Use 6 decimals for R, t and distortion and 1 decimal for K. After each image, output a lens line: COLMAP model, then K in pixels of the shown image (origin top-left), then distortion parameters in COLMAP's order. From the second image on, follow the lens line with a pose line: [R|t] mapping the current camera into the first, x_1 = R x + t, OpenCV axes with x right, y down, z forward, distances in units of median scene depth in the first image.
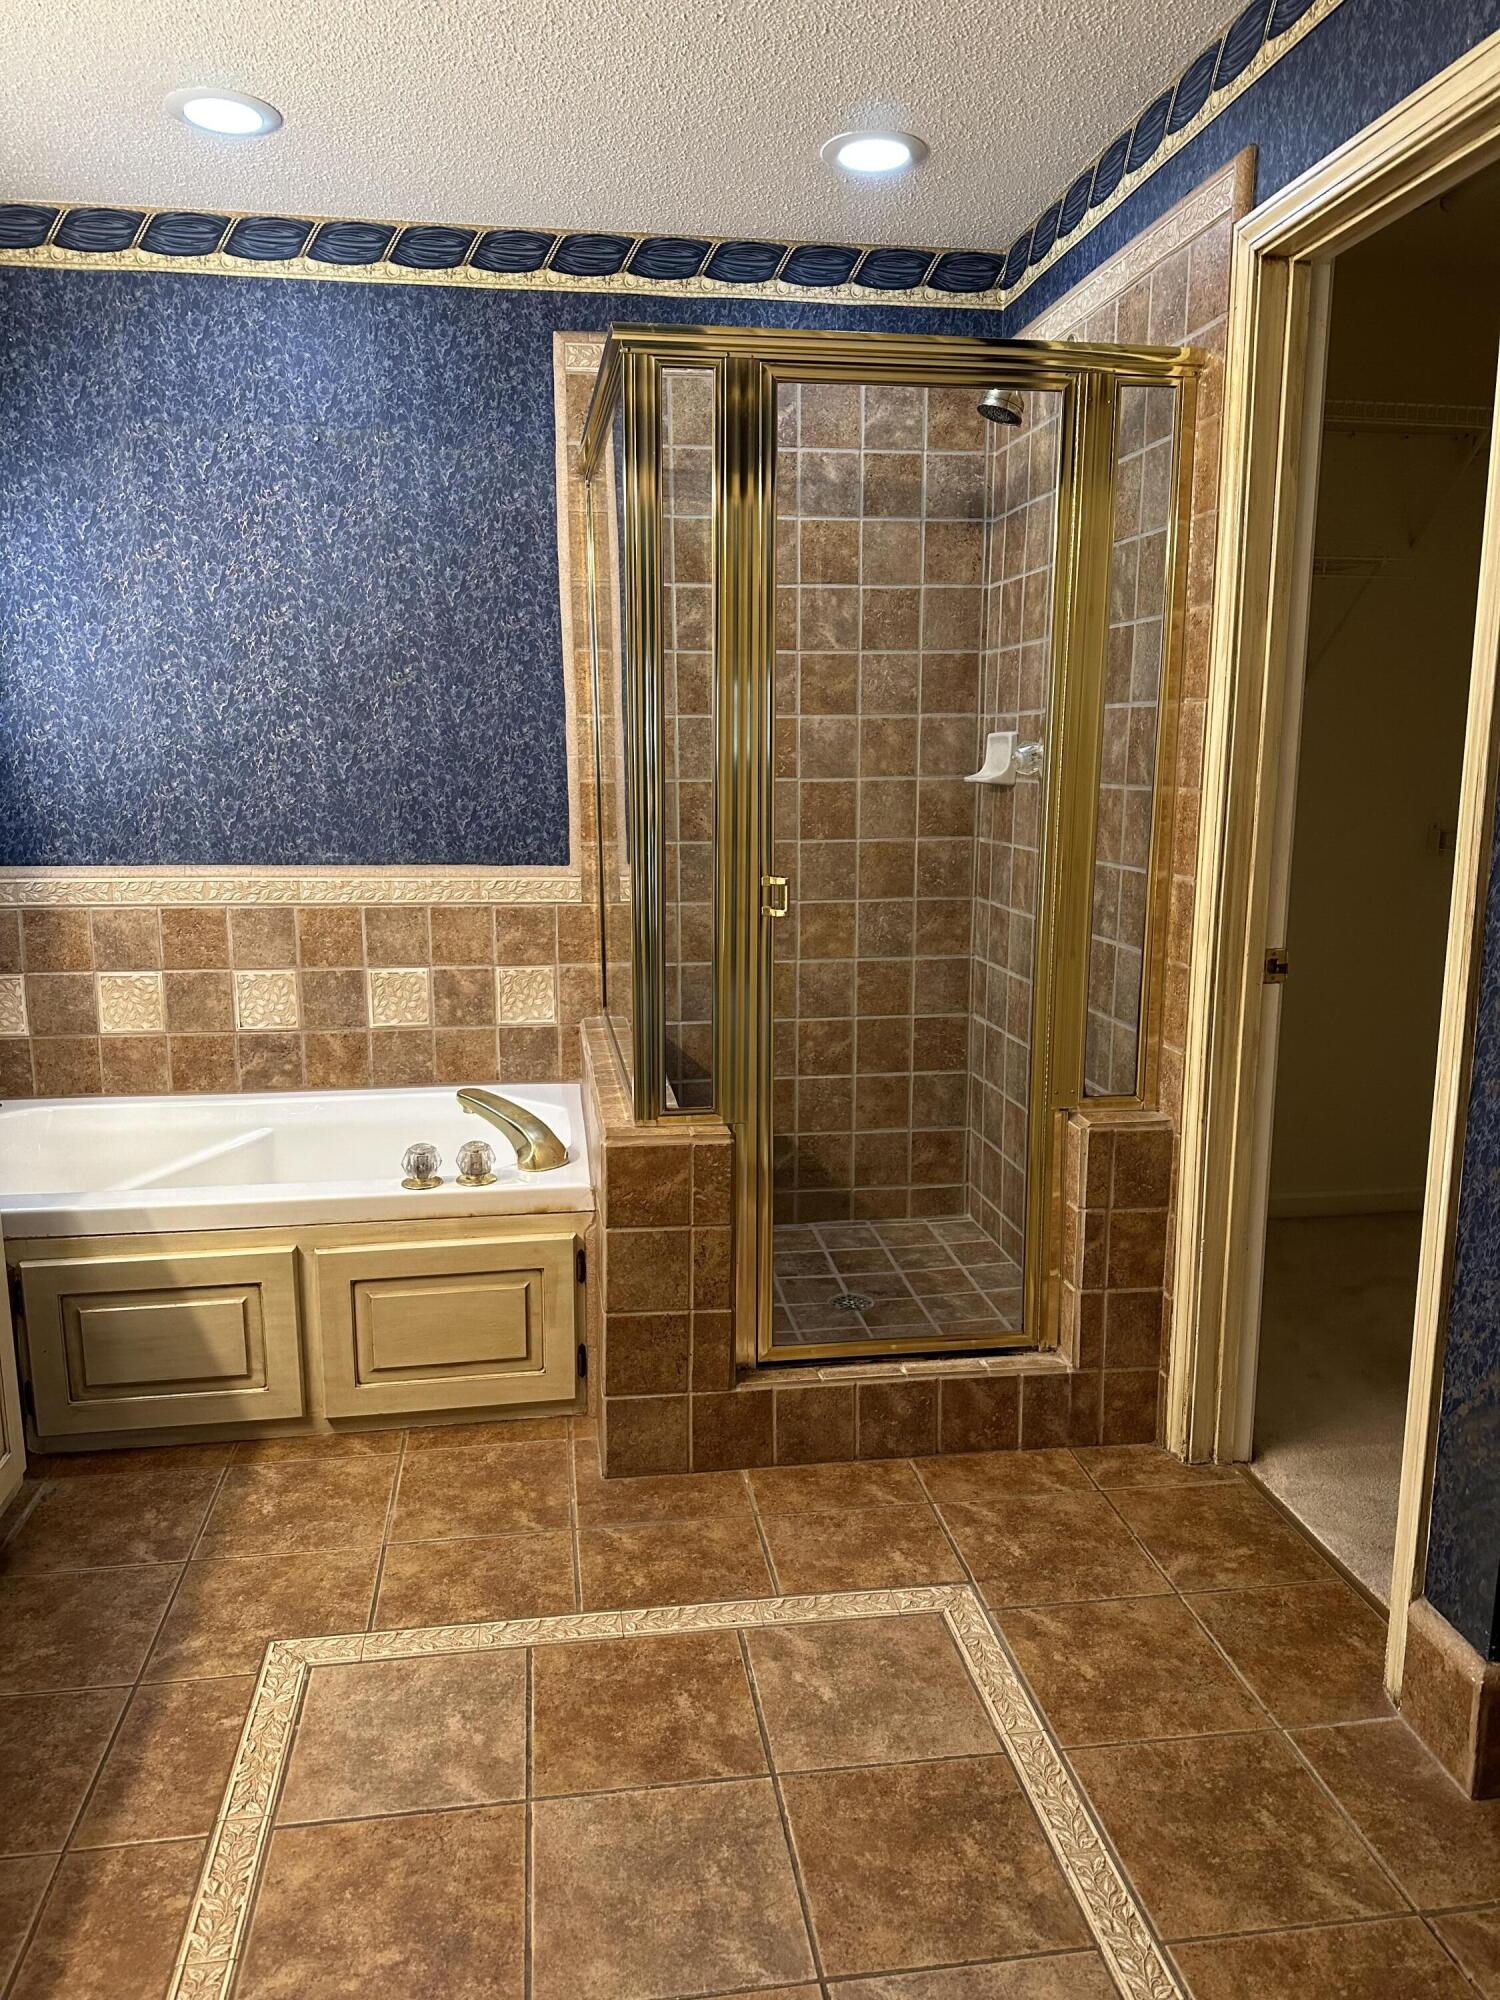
lens RADIAL K [[1425.4, 0, 746.1], [0, 1425.4, 1016.0], [0, 0, 1]] dist [0.054534, -0.056772]
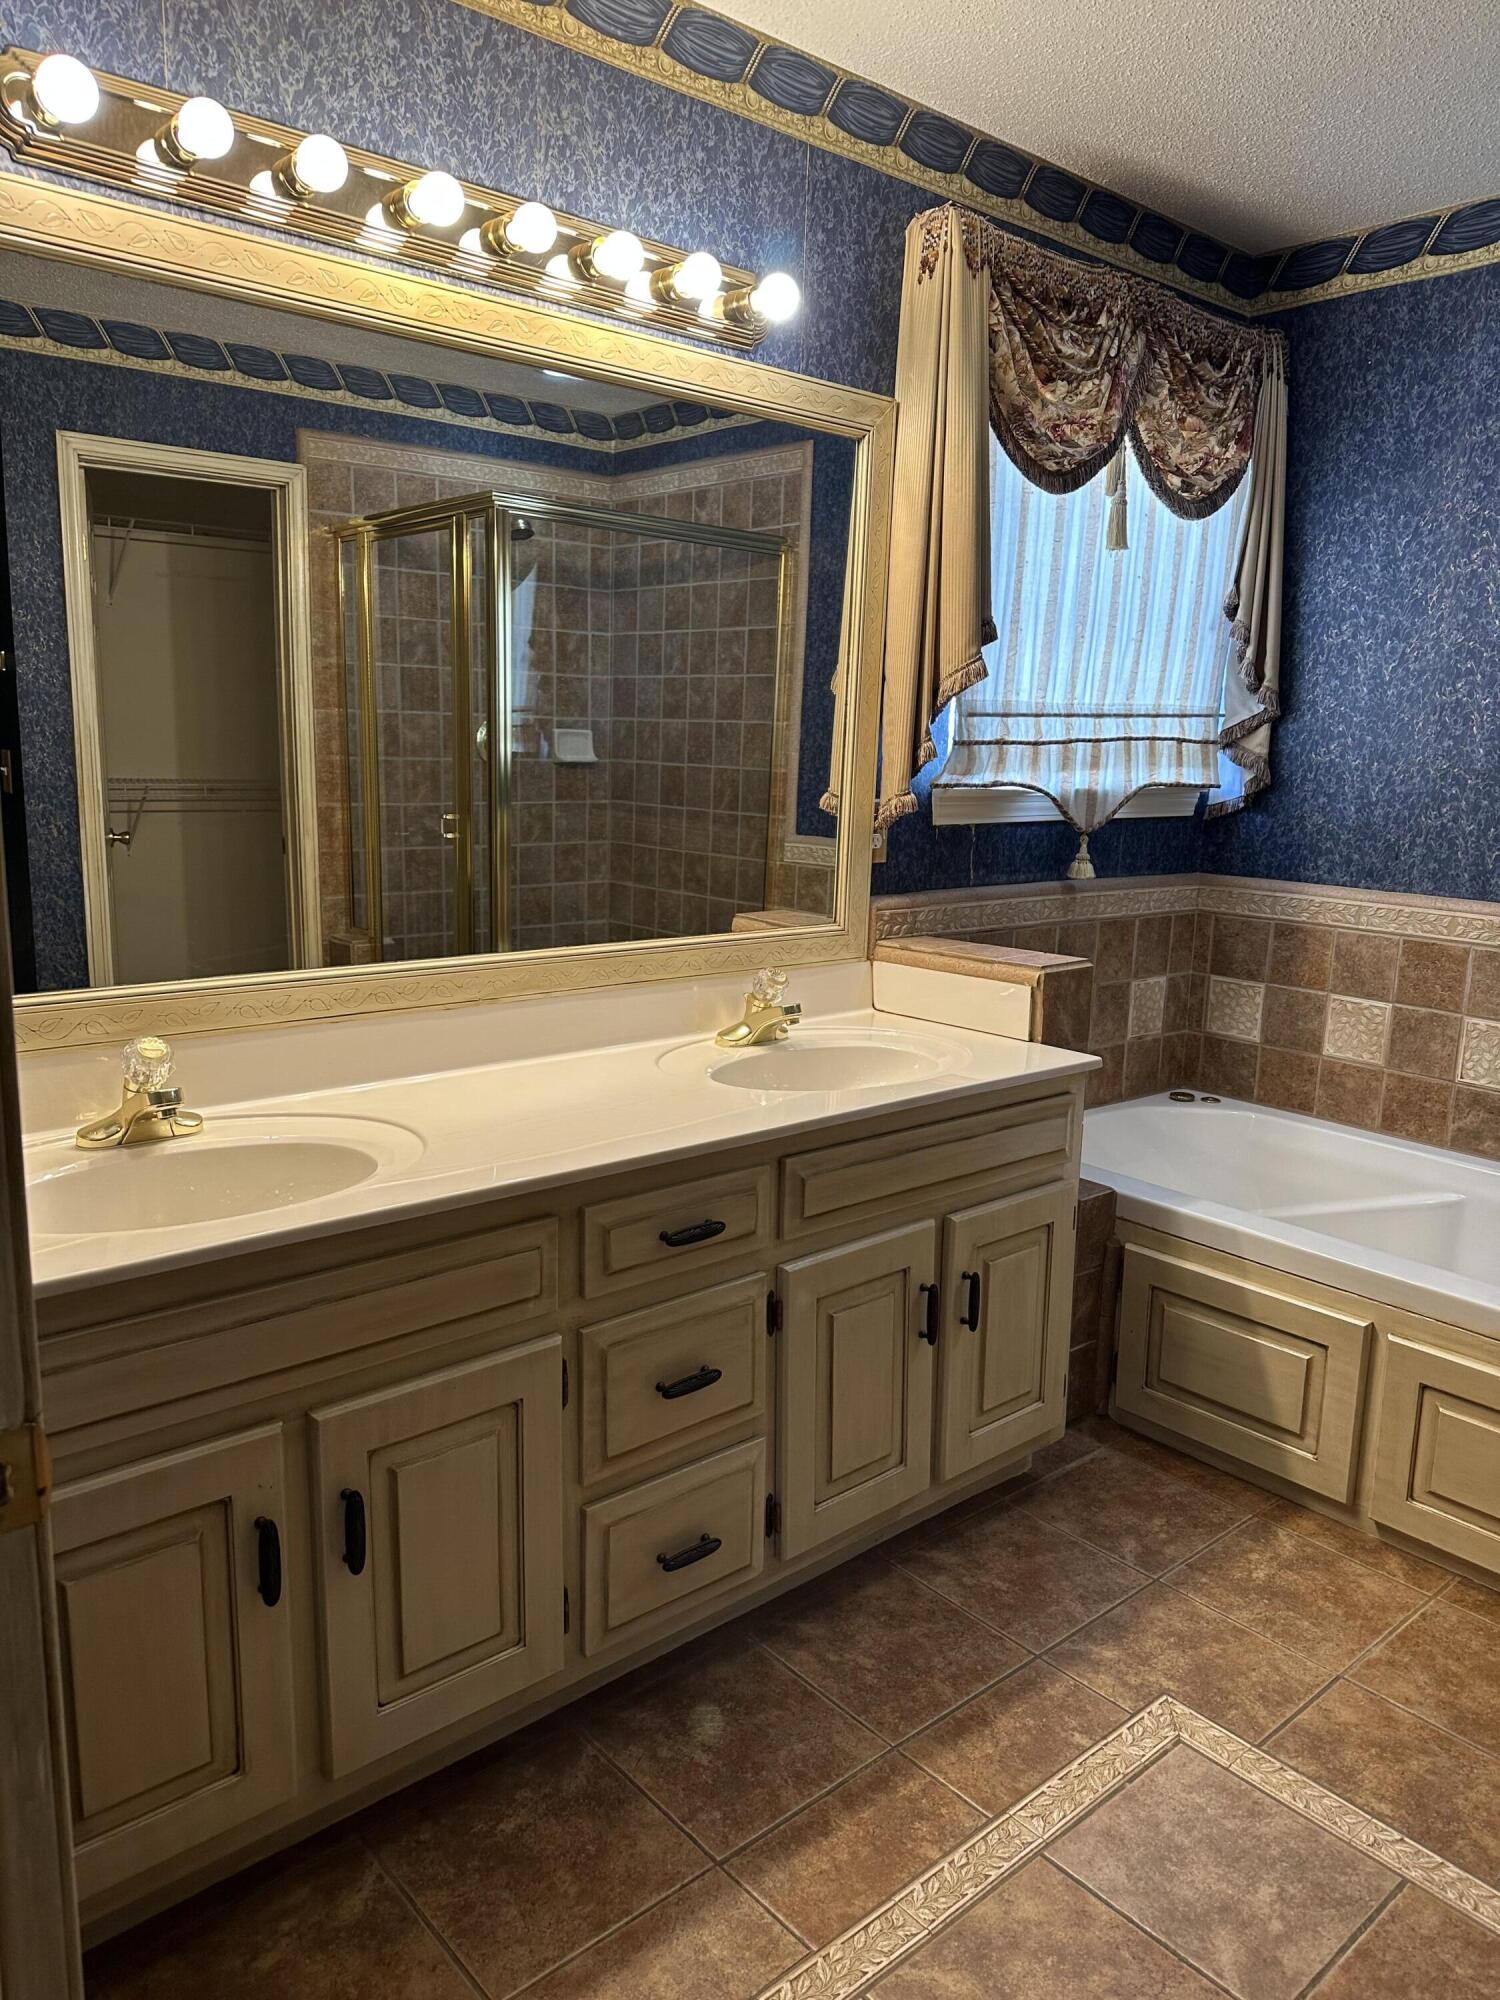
lens RADIAL K [[1425.4, 0, 747.9], [0, 1425.4, 1020.5], [0, 0, 1]] dist [0.054534, -0.056772]
pose [[0.537407, 0.181118, -0.823644, 0.190743], [-0.182284, 0.978525, 0.096240, -0.042840], [0.823387, 0.098417, 0.558881, 0.143886]]
